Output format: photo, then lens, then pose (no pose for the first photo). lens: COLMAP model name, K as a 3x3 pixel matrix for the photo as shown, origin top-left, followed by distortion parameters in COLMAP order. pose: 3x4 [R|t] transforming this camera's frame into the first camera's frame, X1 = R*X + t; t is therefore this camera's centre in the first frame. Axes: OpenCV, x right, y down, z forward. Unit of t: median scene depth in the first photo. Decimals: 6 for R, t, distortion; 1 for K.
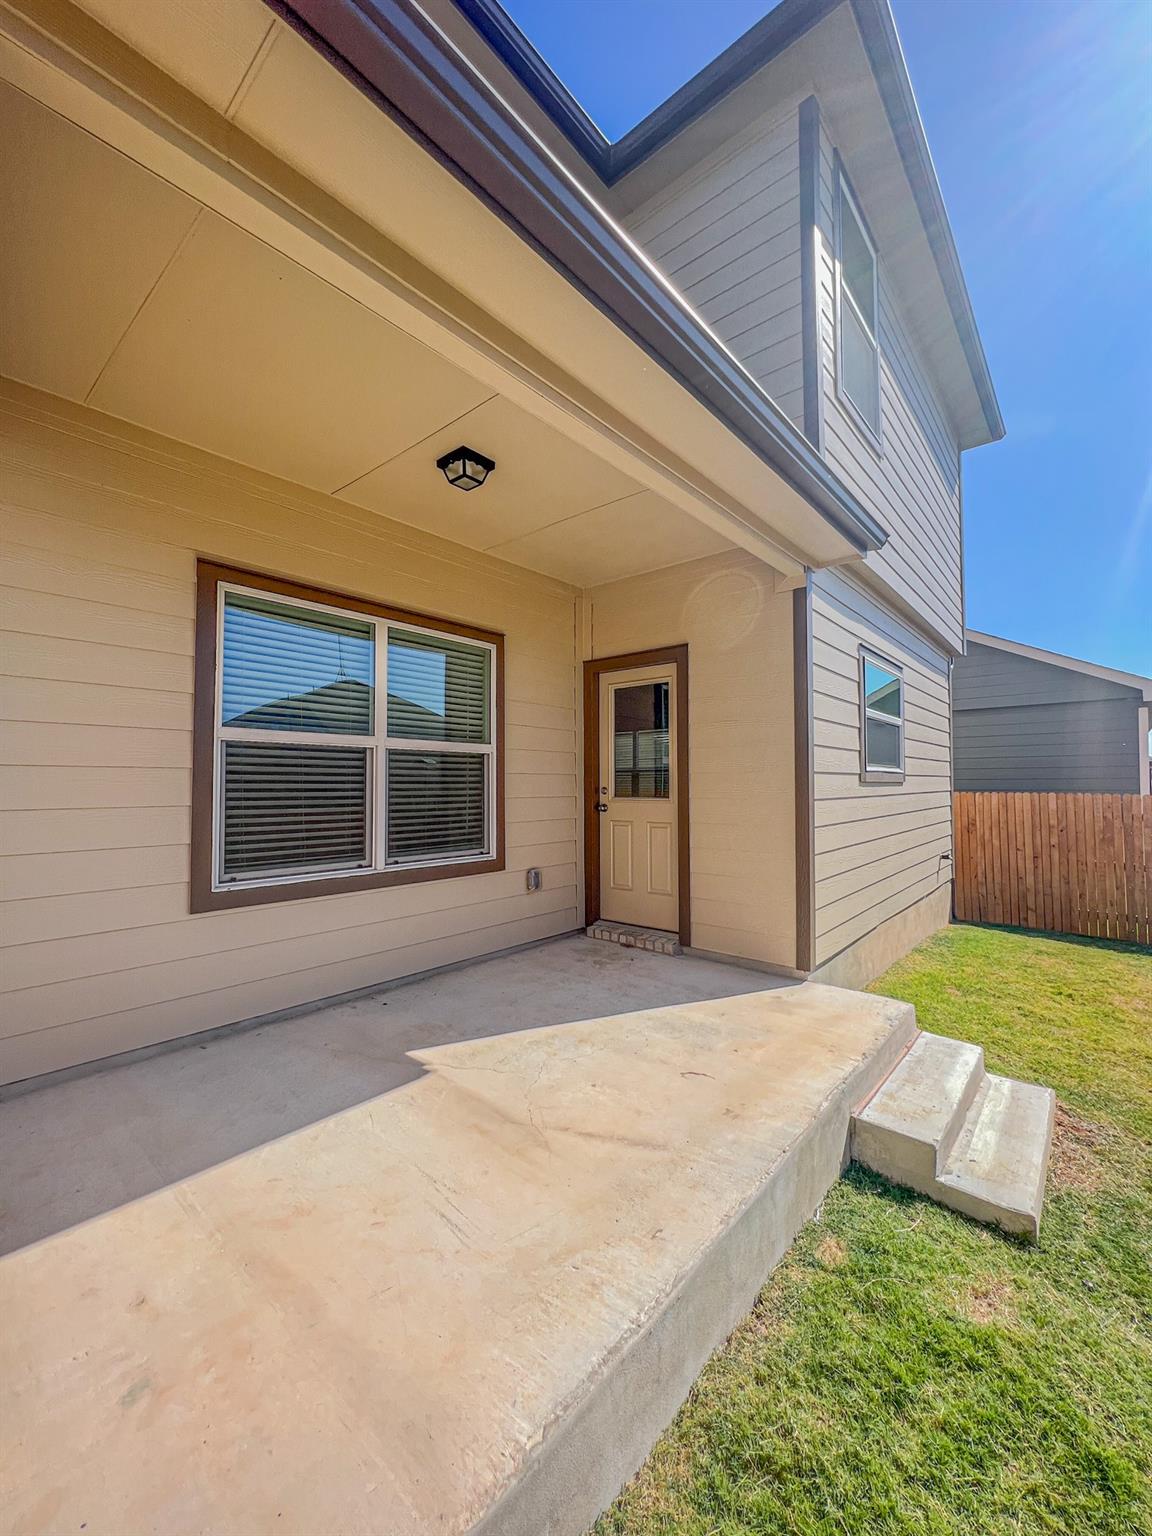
lens RADIAL K [[615.4, 0, 572.4], [0, 615.4, 767.8], [0, 0, 1]] dist [0.000454, 0.000078]
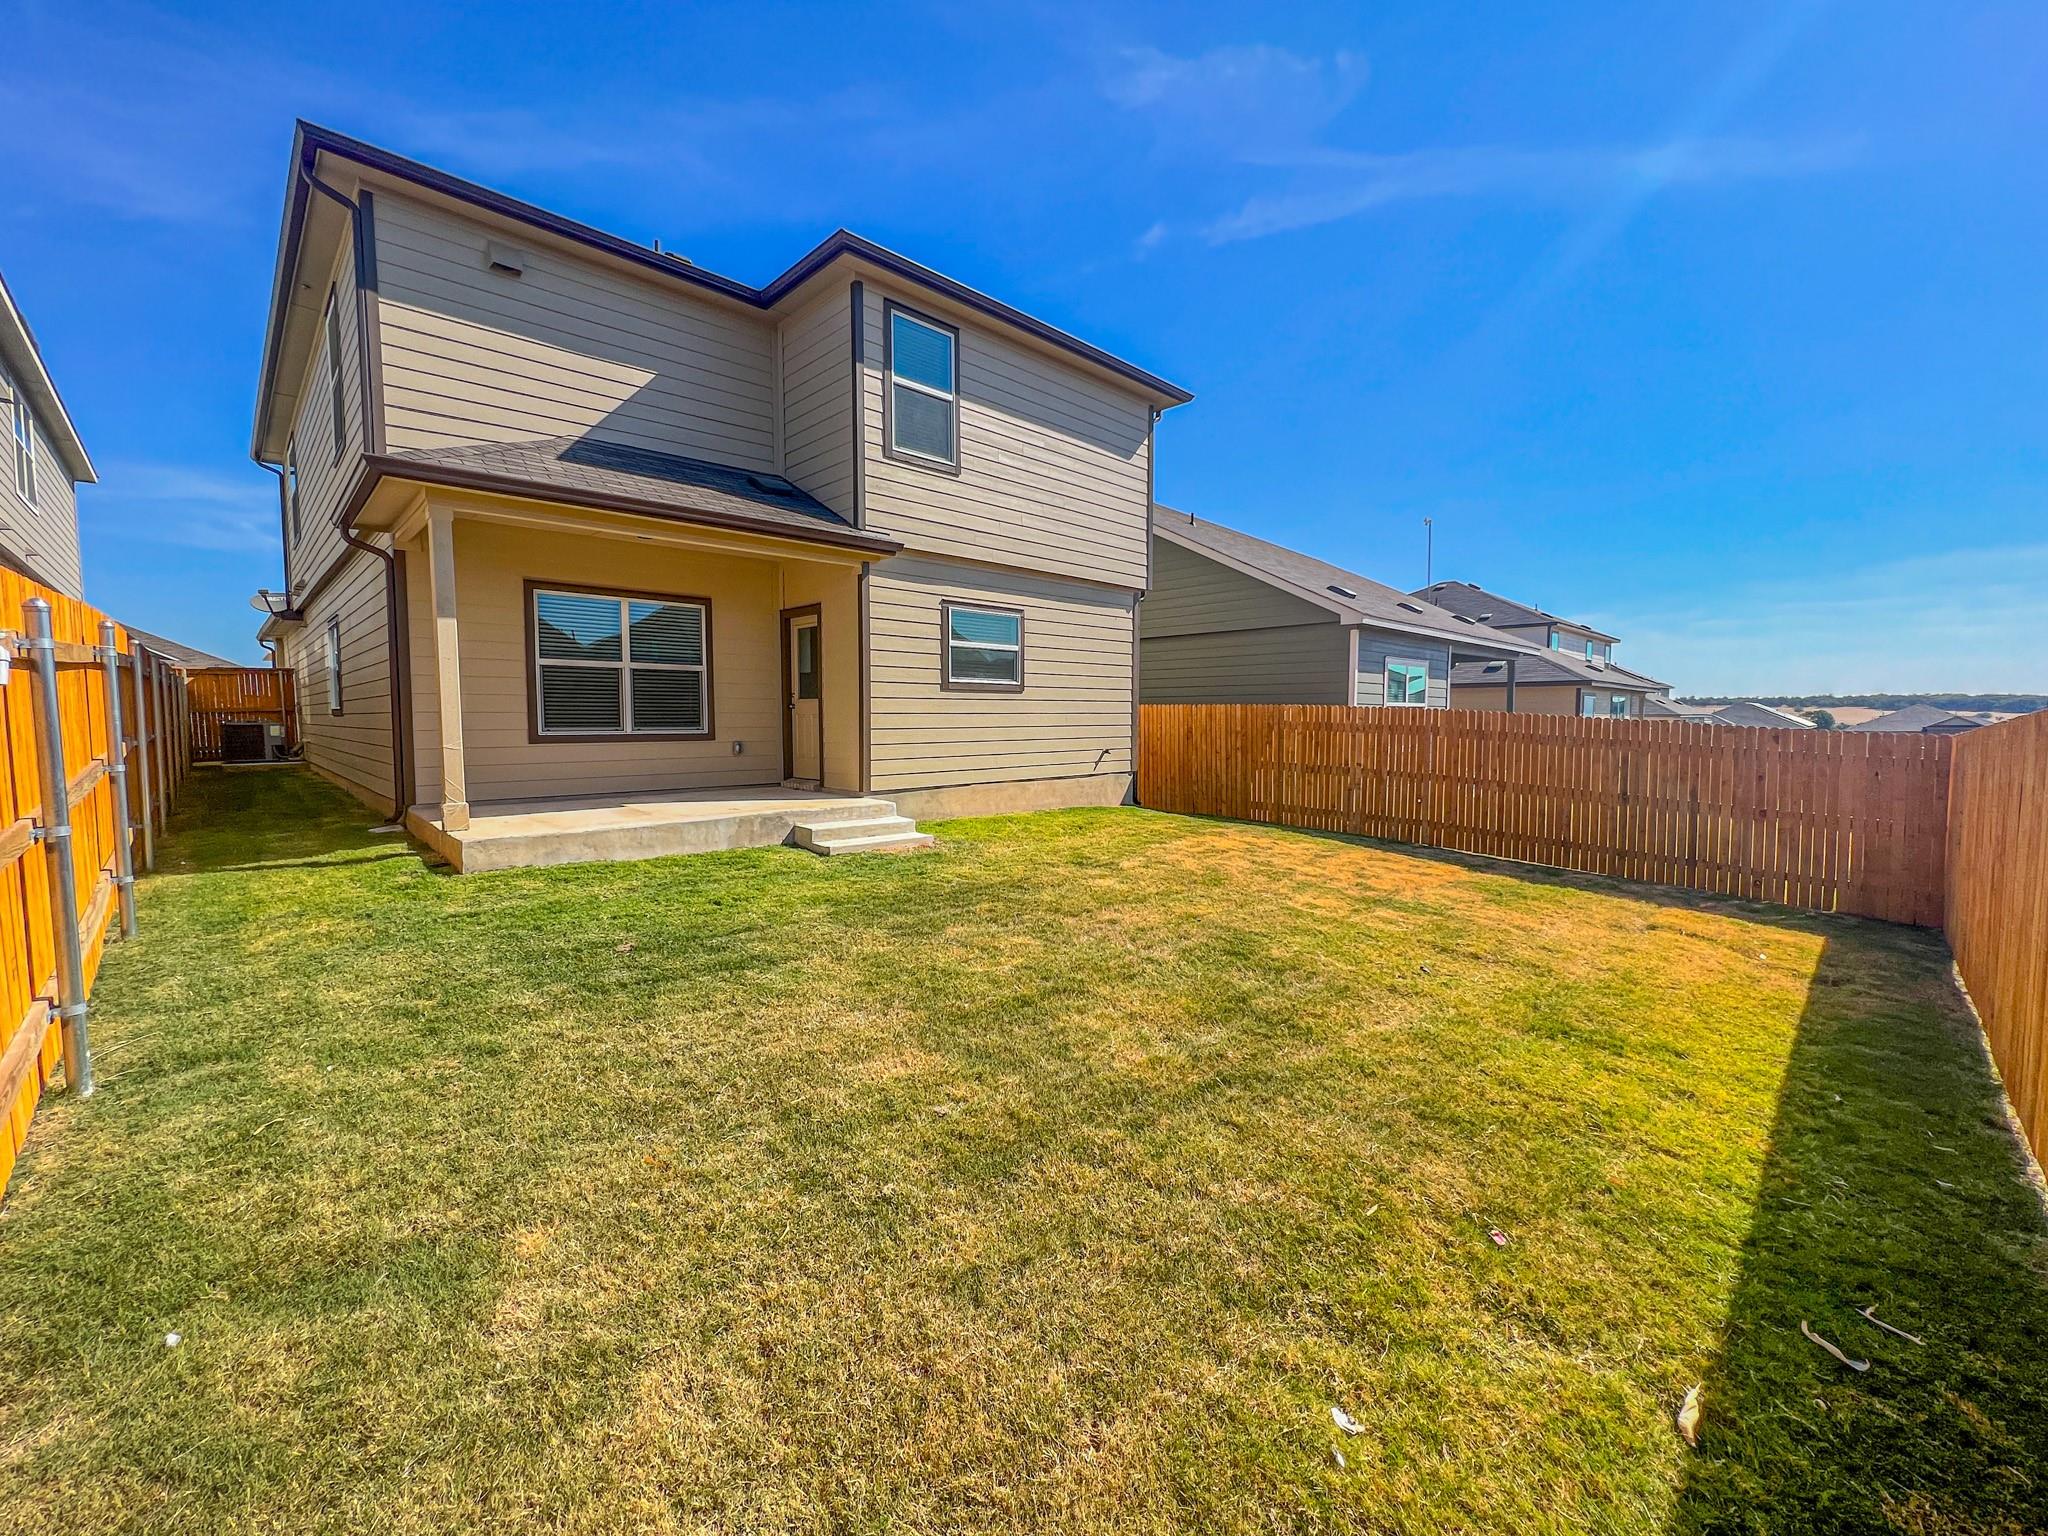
lens RADIAL K [[830.5, 0, 1019.9], [0, 830.5, 771.9], [0, 0, 1]] dist [-0.001082, 0.000159]
pose [[0.996221, 0.009581, -0.086323, 0.940444], [-0.001246, 0.995371, 0.096096, 0.032684], [0.086844, -0.095625, 0.991622, -1.223197]]
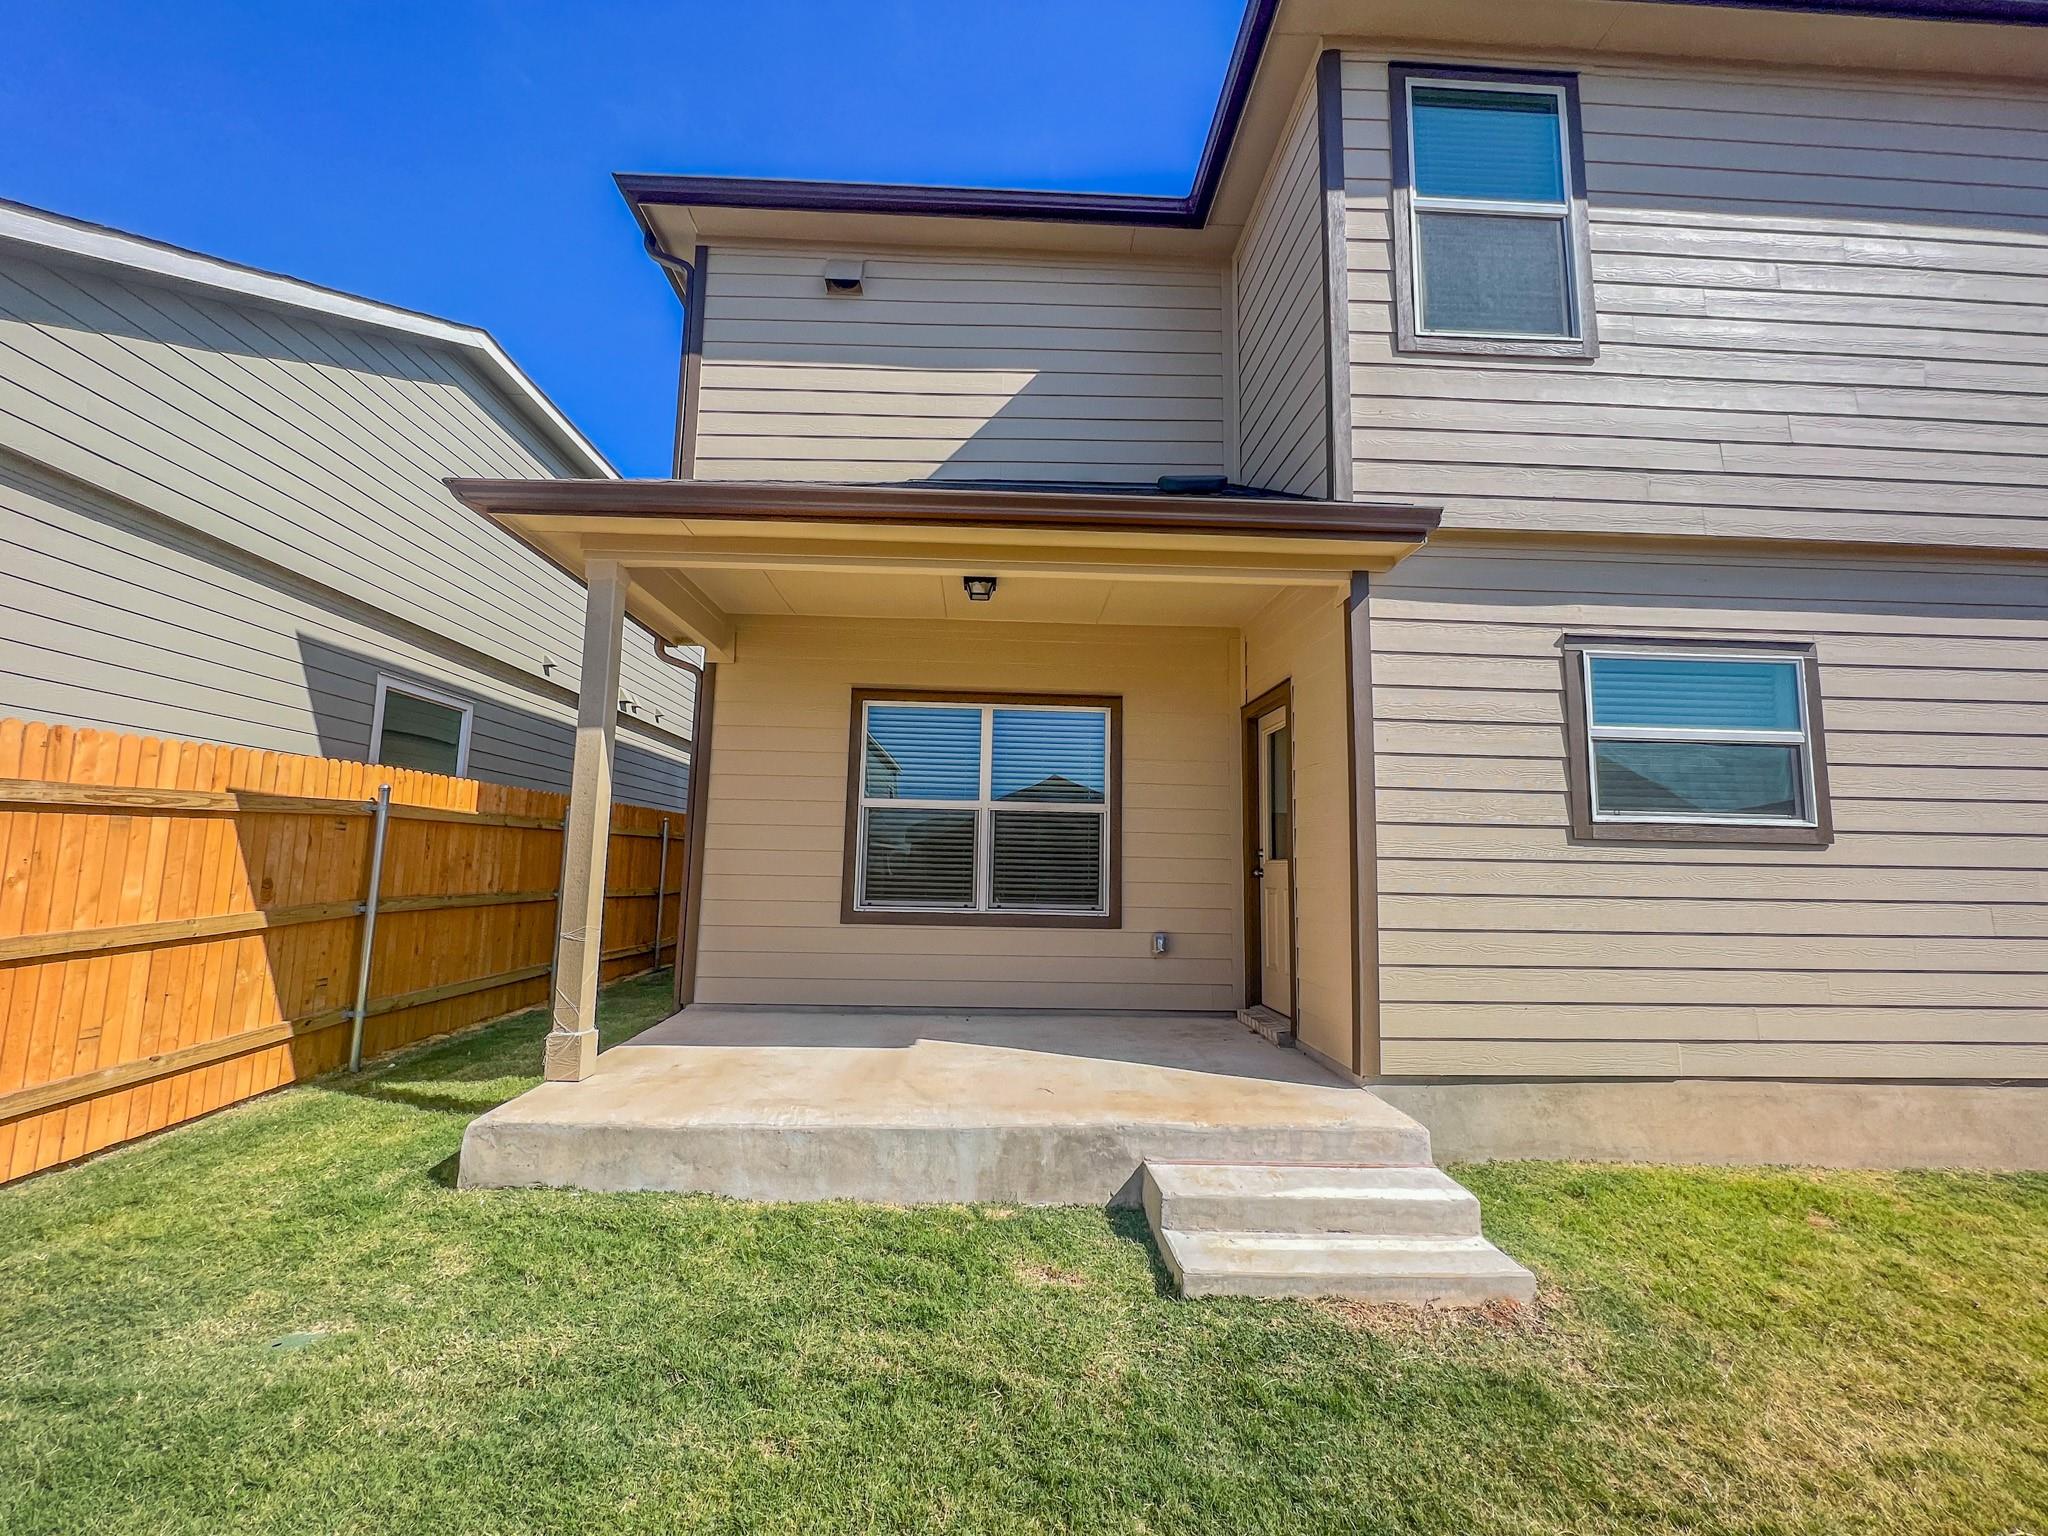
lens RADIAL K [[830.5, 0, 1019.9], [0, 830.5, 771.9], [0, 0, 1]] dist [-0.001082, 0.000159]
pose [[0.685446, -0.066405, -0.725089, 0.788755], [-0.000690, 0.995773, -0.091847, 0.036879], [0.728123, 0.063457, 0.682503, -0.060010]]
